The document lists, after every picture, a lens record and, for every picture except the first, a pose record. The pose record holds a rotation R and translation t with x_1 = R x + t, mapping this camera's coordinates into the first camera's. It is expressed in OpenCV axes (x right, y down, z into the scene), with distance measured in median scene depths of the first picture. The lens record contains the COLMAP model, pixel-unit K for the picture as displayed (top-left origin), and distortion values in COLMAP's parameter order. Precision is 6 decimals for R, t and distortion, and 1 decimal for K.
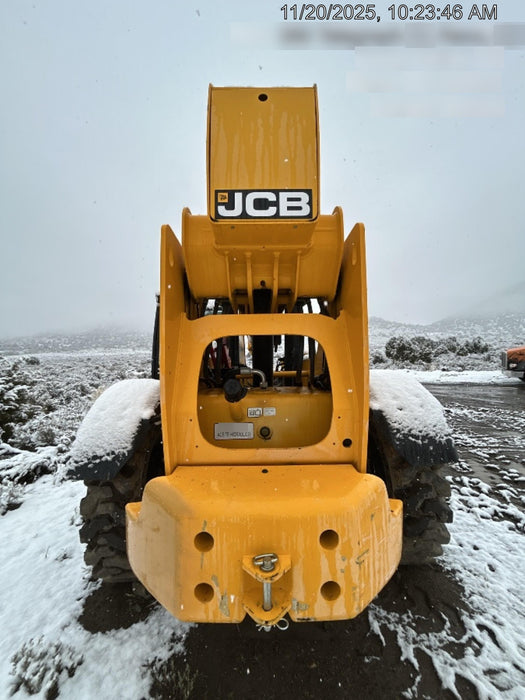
lens RADIAL K [[281.0, 0, 263.8], [0, 281.0, 348.4], [0, 0, 1]] dist [0.002536, 0.000091]
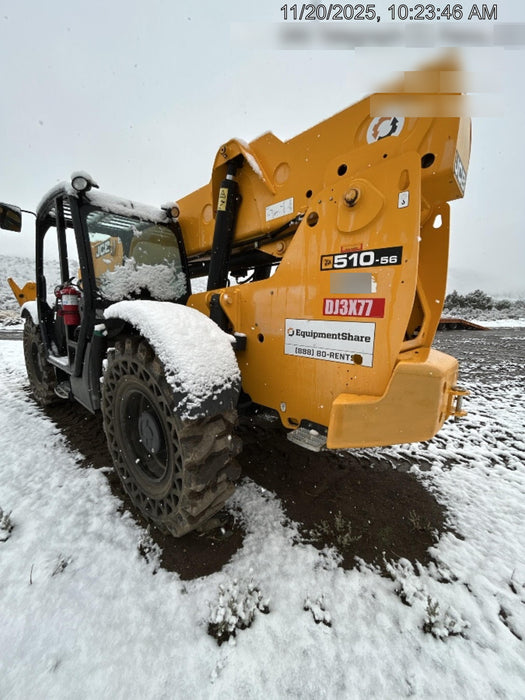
lens RADIAL K [[281.0, 0, 263.8], [0, 281.0, 348.4], [0, 0, 1]] dist [0.002536, 0.000091]
pose [[0.682115, -0.074071, 0.727484, -1.087734], [-0.054093, 0.987020, 0.151216, 0.146178], [-0.729242, -0.142499, 0.669254, 0.374242]]
